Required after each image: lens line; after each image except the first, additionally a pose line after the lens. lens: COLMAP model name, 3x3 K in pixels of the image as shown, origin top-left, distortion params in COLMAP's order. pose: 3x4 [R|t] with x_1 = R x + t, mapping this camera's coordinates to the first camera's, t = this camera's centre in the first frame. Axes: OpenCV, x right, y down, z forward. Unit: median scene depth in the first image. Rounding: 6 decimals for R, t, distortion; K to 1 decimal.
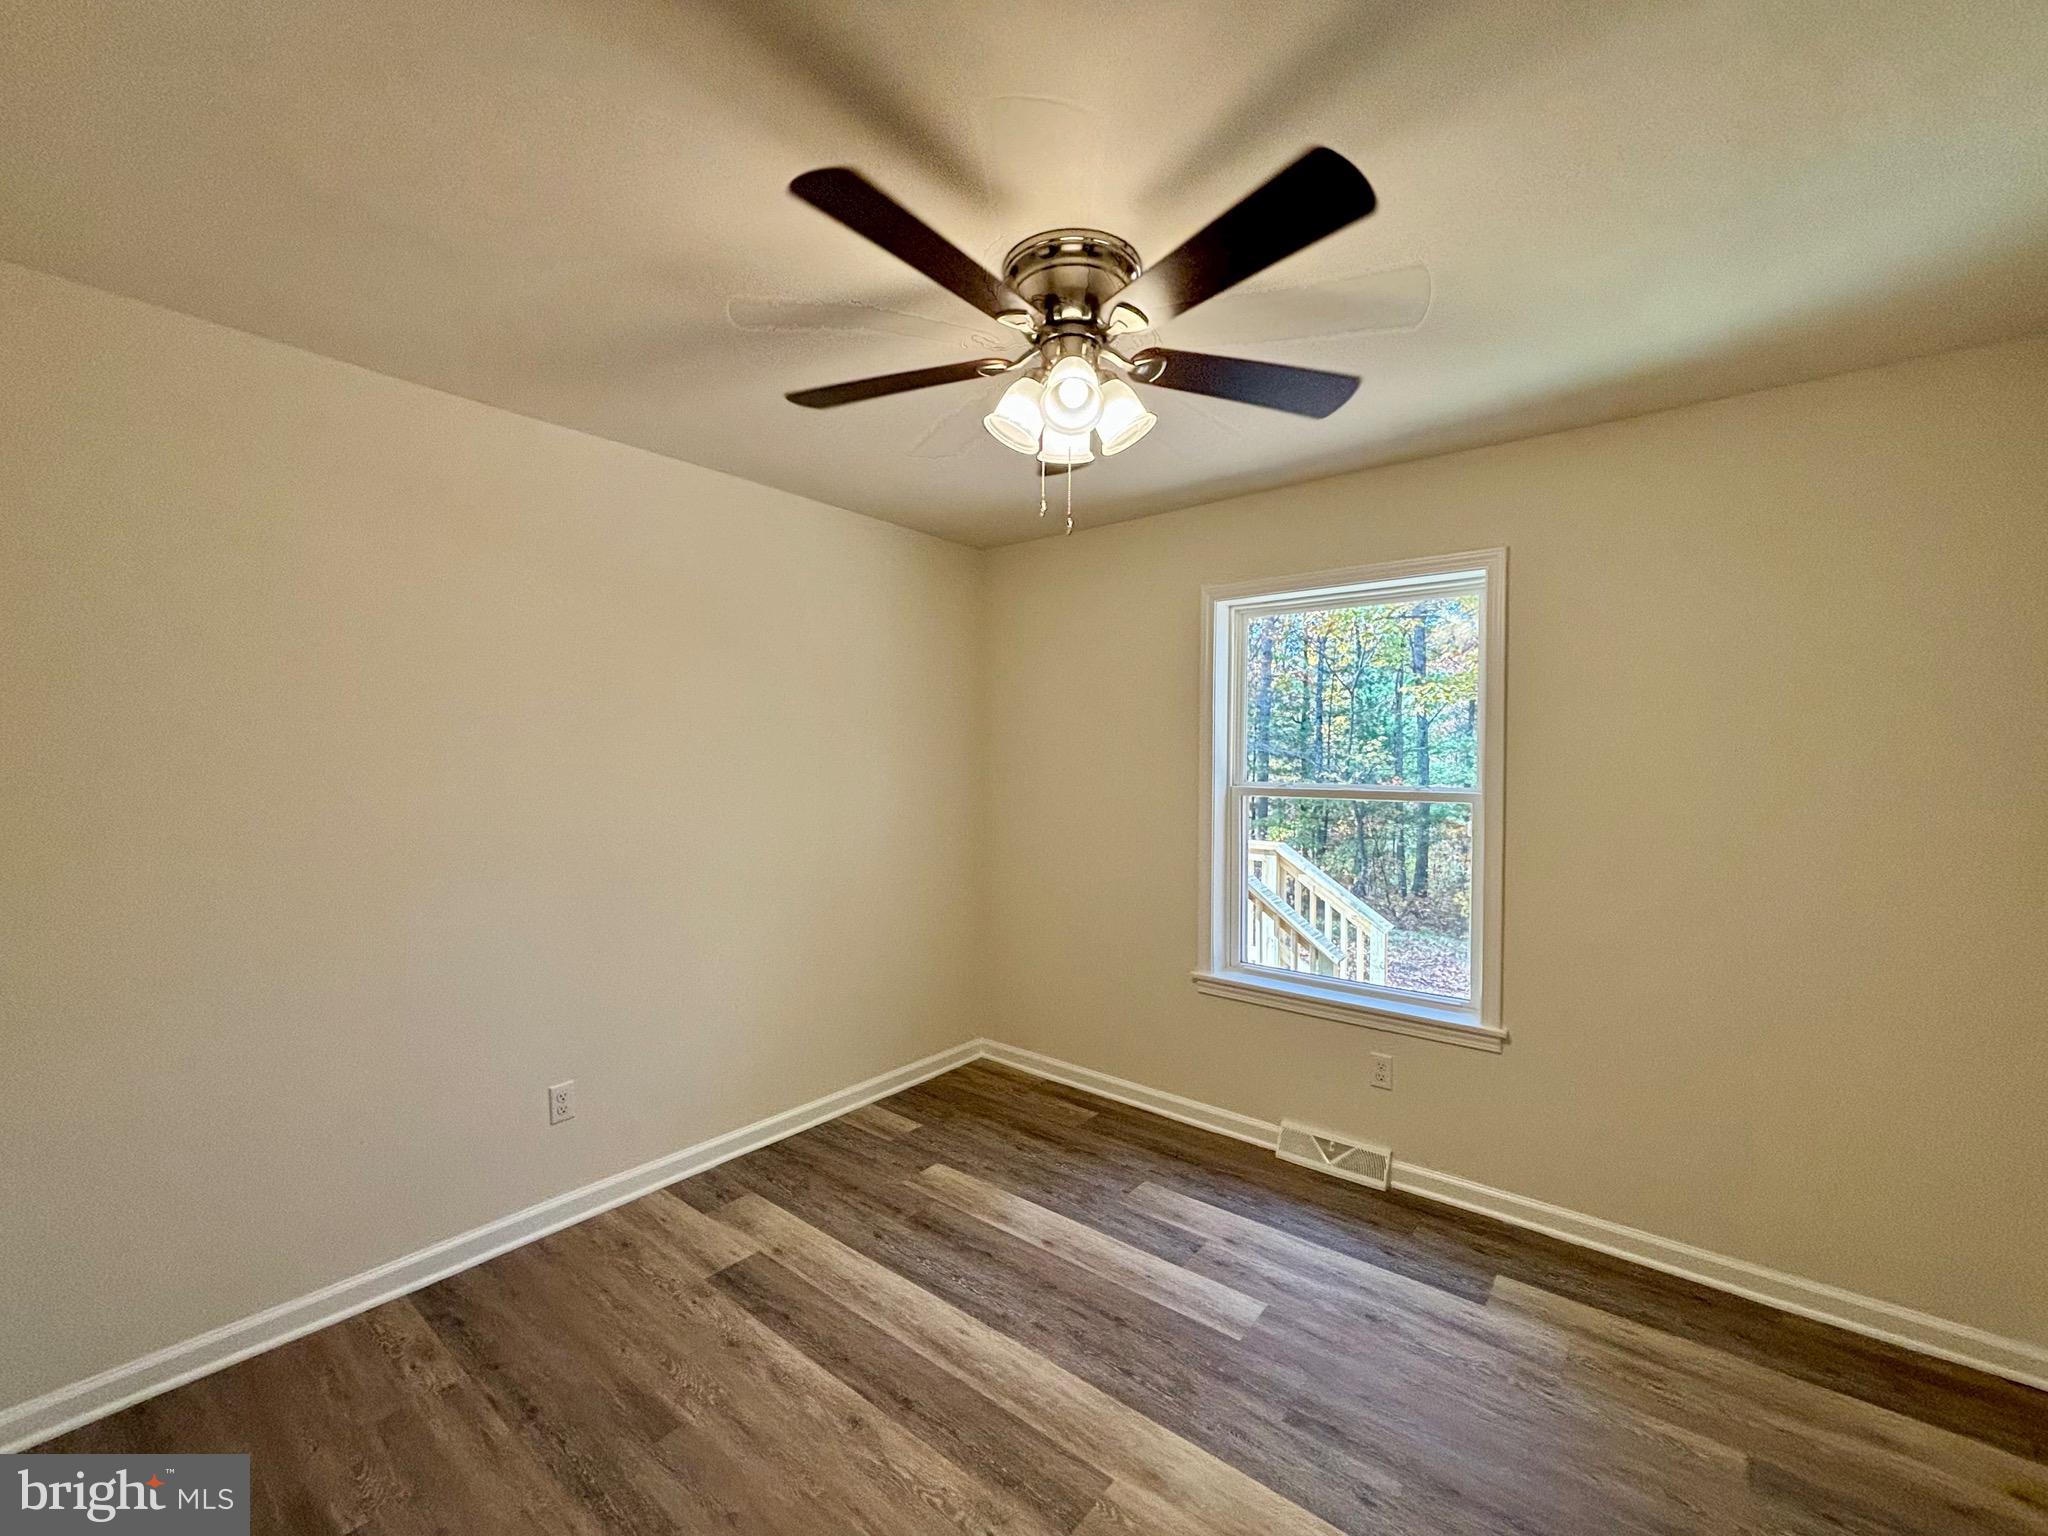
lens RADIAL K [[838.6, 0, 1033.2], [0, 838.6, 771.1], [0, 0, 1]] dist [-0.003646, 0.003385]
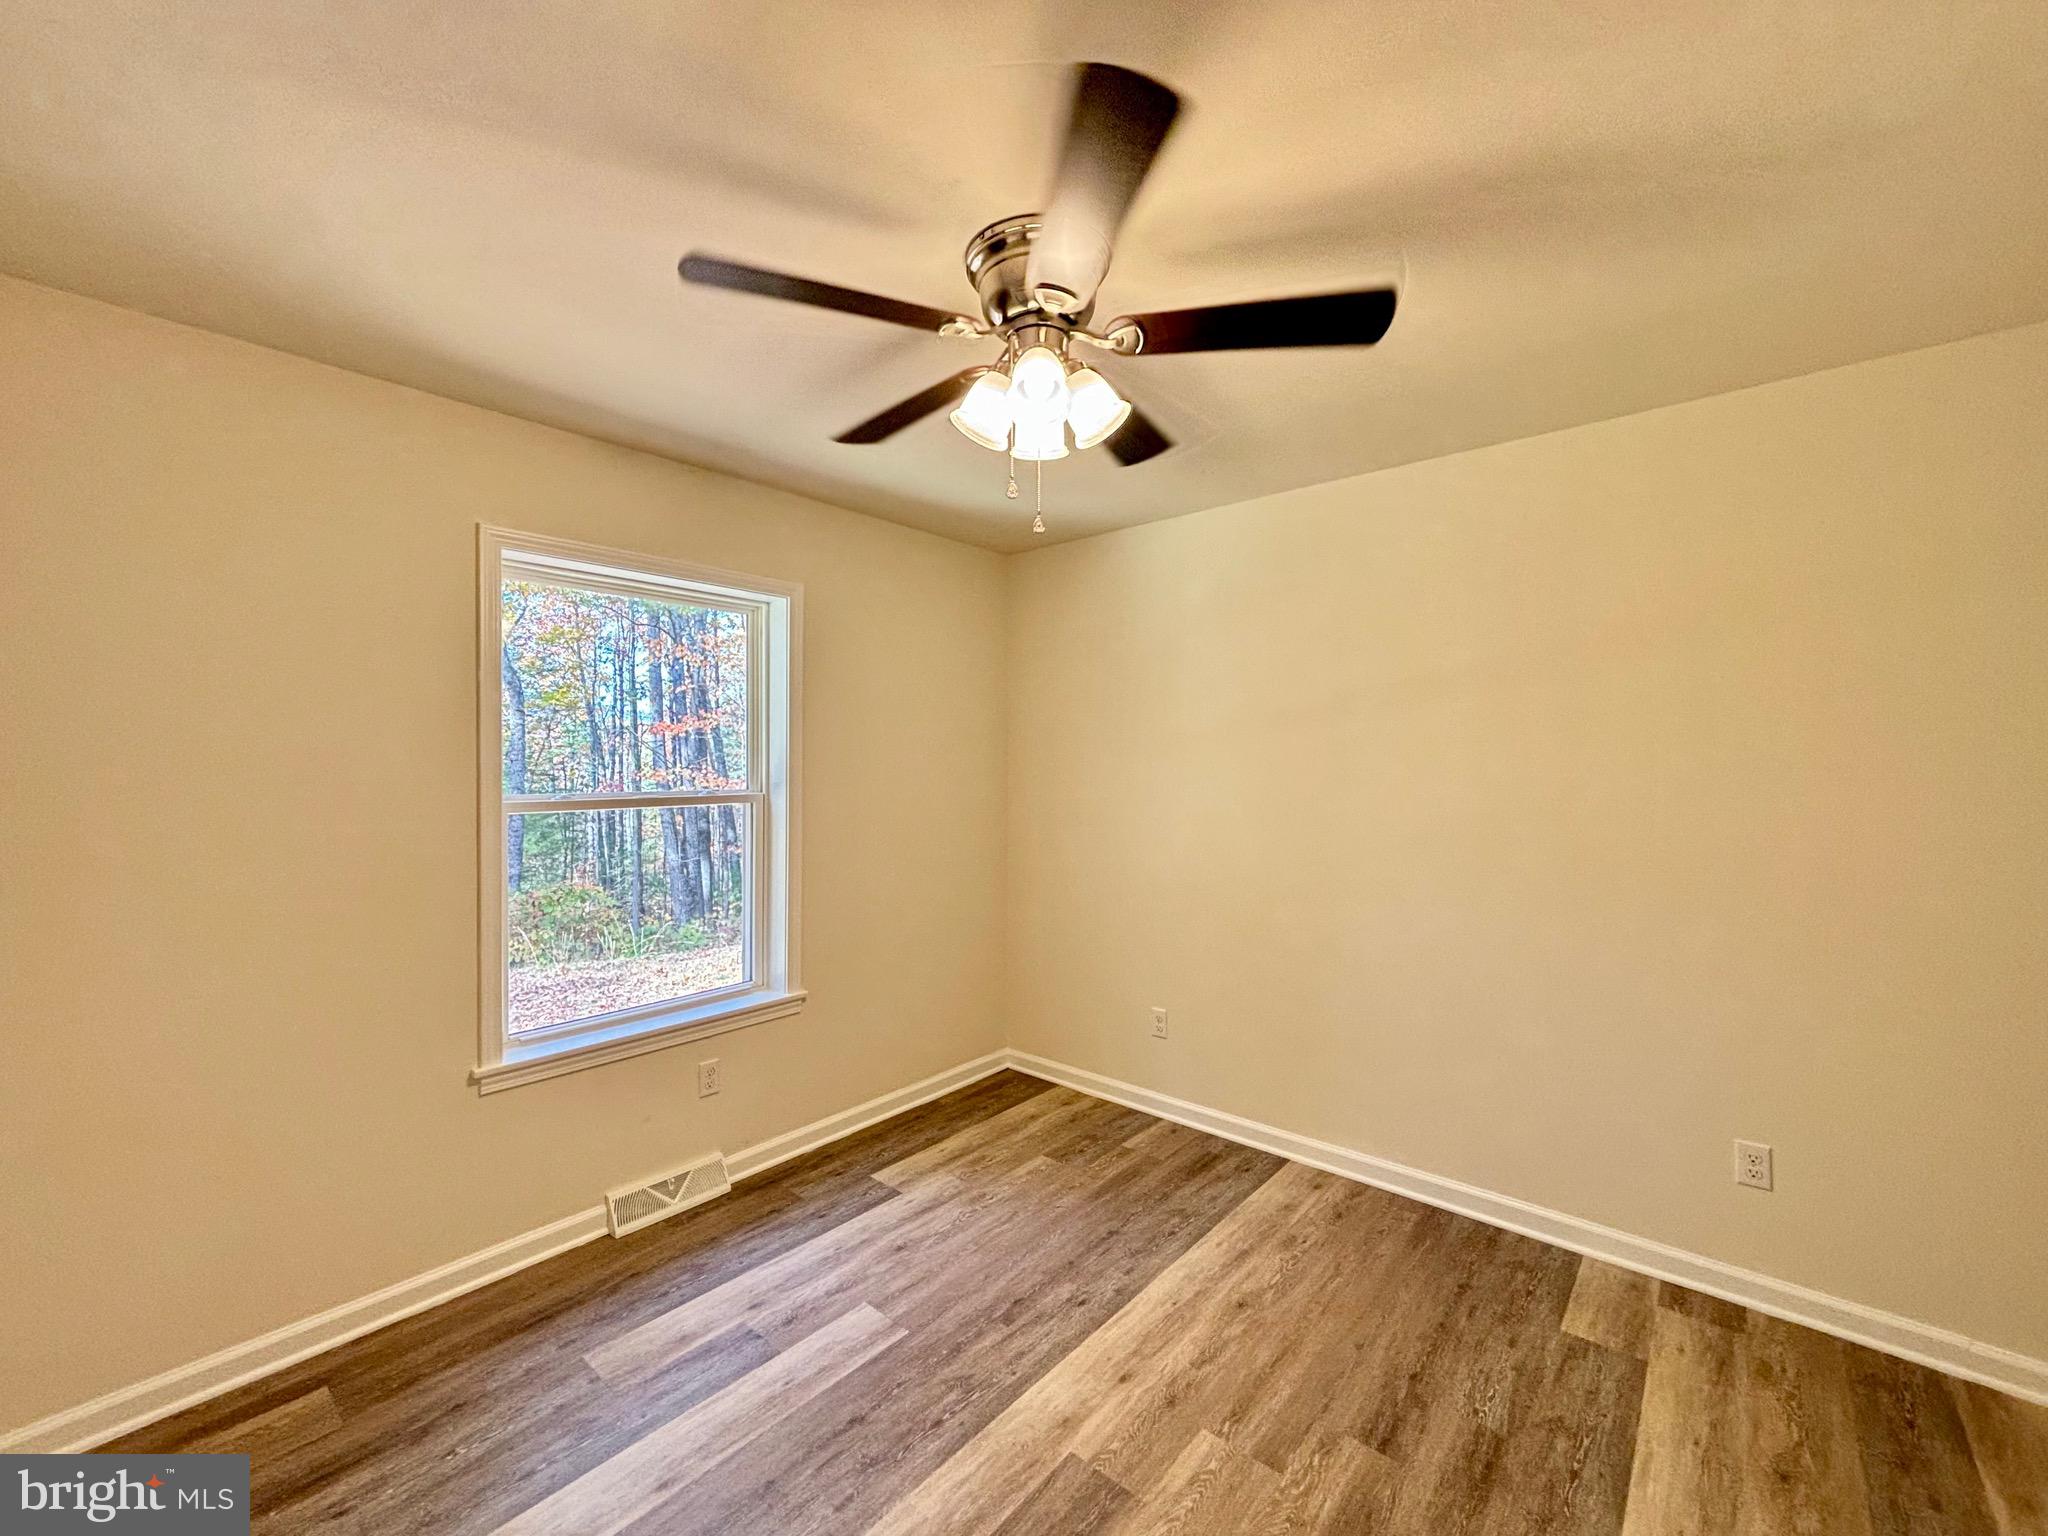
lens RADIAL K [[838.6, 0, 1007.6], [0, 838.6, 763.9], [0, 0, 1]] dist [-0.003646, 0.003385]
pose [[0.051184, -0.008107, 0.998656, -0.702051], [0.022242, 0.999728, 0.006976, -0.015801], [-0.998442, 0.021855, 0.051350, 0.748182]]
